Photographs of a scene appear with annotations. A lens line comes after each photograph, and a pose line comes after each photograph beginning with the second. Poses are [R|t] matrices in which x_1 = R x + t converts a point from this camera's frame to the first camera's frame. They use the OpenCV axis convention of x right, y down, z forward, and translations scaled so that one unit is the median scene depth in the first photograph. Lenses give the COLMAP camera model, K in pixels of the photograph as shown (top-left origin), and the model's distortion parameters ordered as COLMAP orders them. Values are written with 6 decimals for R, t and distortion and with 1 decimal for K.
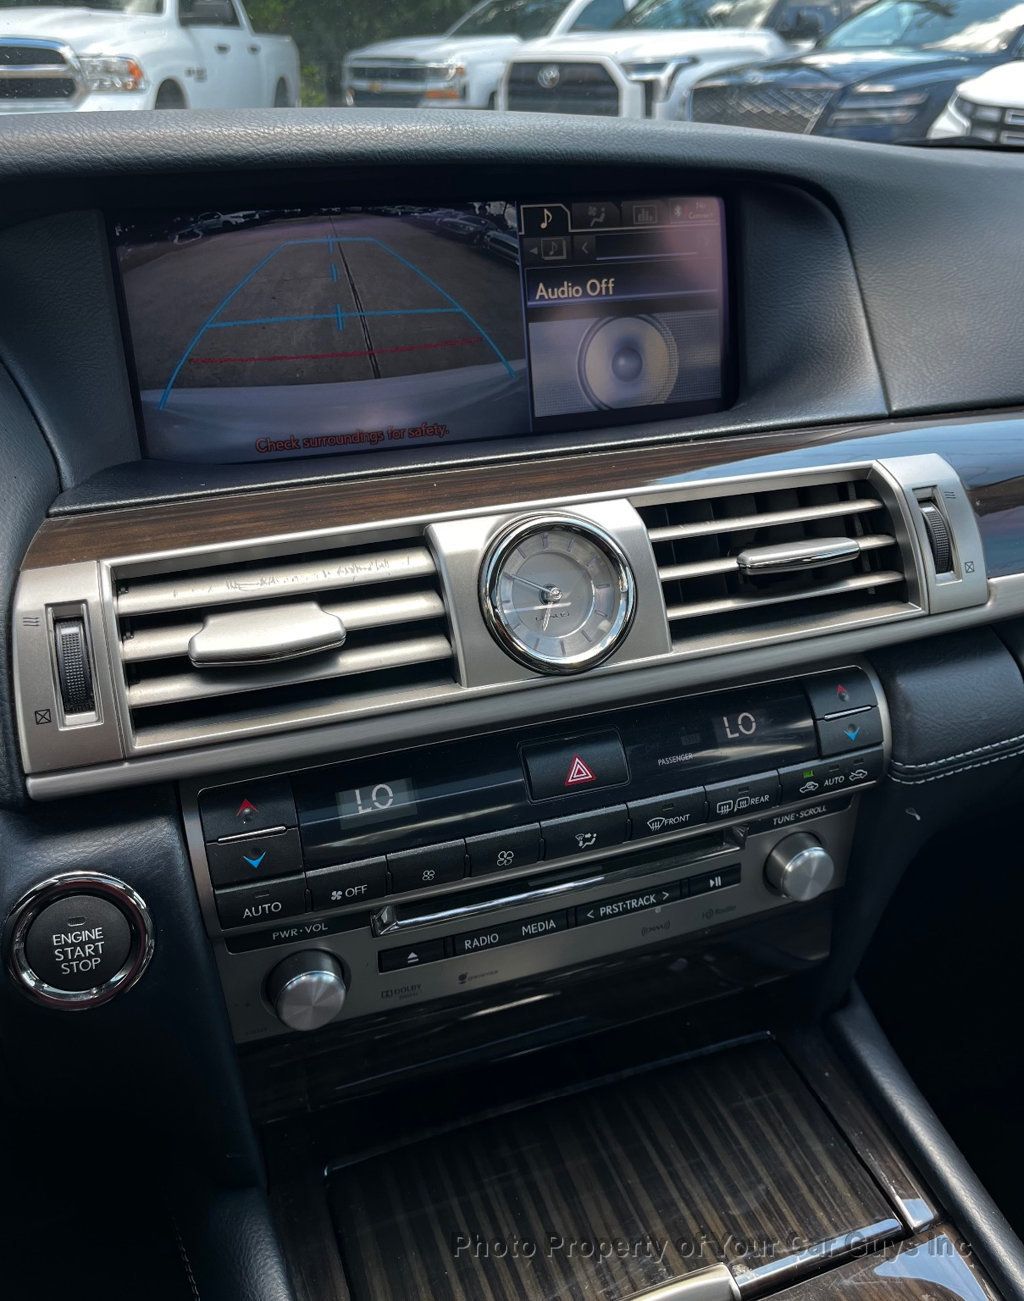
lens RADIAL K [[1119.5, 0, 496.5], [0, 1119.5, 578.7], [0, 0, 1]] dist [0.108233, -0.206040]
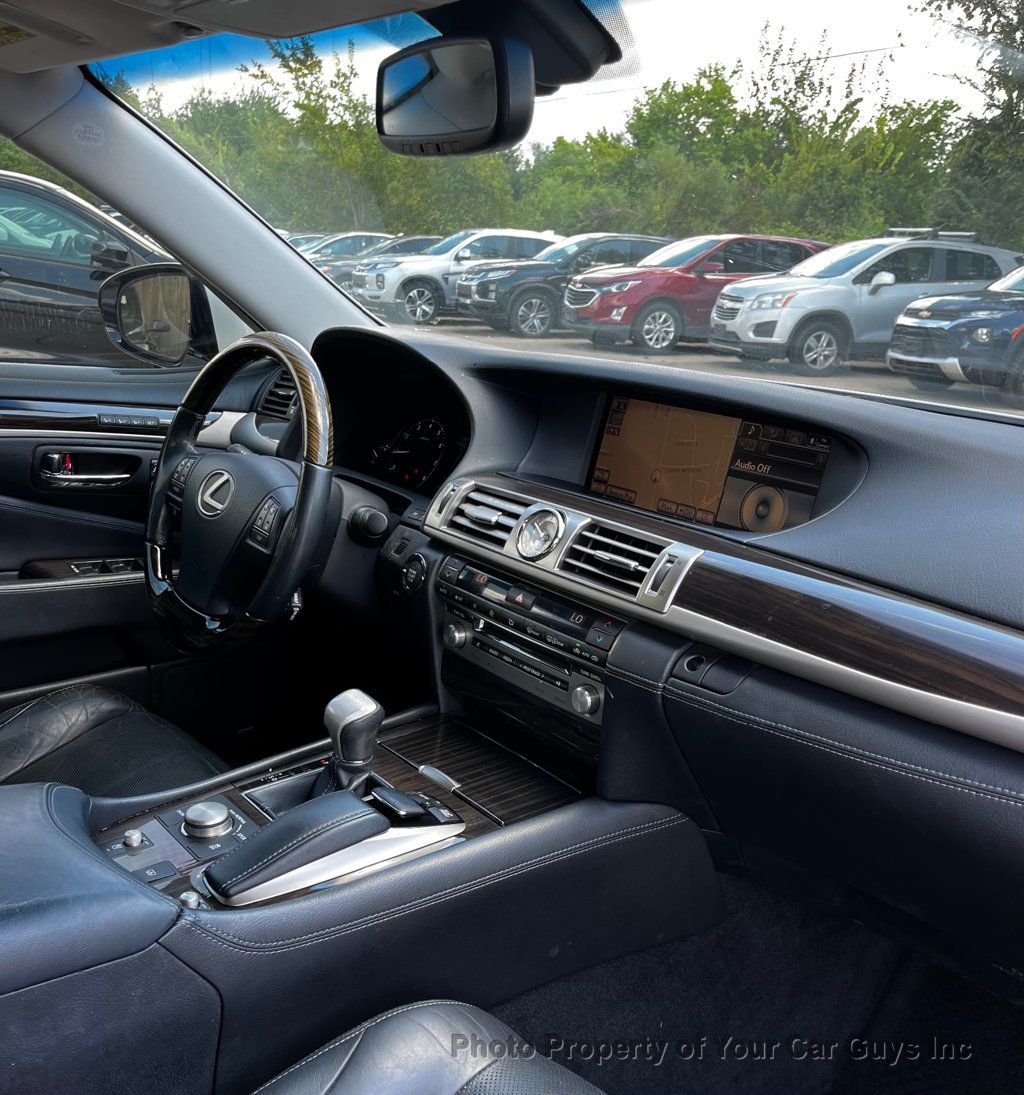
lens RADIAL K [[1069.1, 0, 510.1], [0, 1069.1, 631.2], [0, 0, 1]] dist [0.072514, 0.003256]
pose [[0.330813, 0.324460, -0.886165, 2.175765], [-0.443970, 0.882136, 0.157247, -0.139956], [0.832739, 0.341411, 0.435872, -0.101292]]
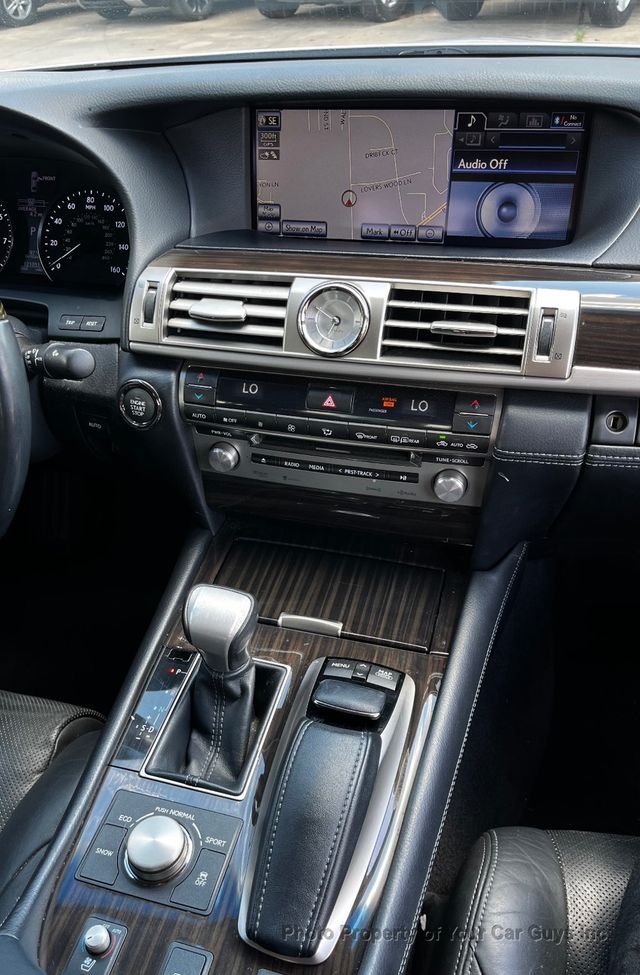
lens RADIAL K [[775.7, 0, 298.5], [0, 775.7, 500.7], [0, 0, 1]] dist [0.015648, -0.000488]
pose [[0.803515, 0.322431, -0.500401, 0.797865], [-0.194938, 0.936780, 0.290590, -0.076209], [0.562461, -0.135946, 0.815571, -0.304789]]
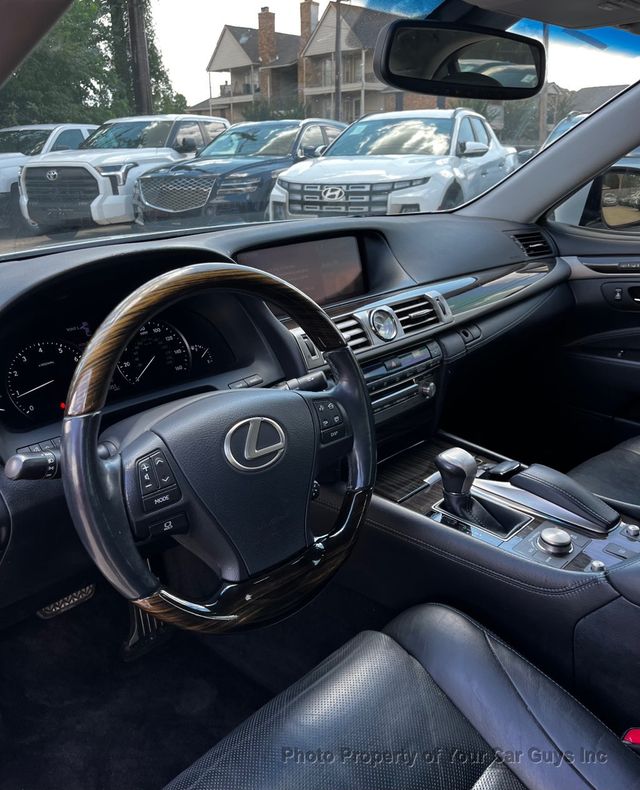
lens RADIAL K [[669.1, 0, 316.3], [0, 669.1, 374.4], [0, 0, 1]] dist [0.000973, 0.002668]
pose [[0.897284, -0.158099, 0.412172, -1.192197], [0.203748, 0.976592, -0.068956, 0.305039], [-0.391622, 0.145852, 0.908493, -1.172687]]
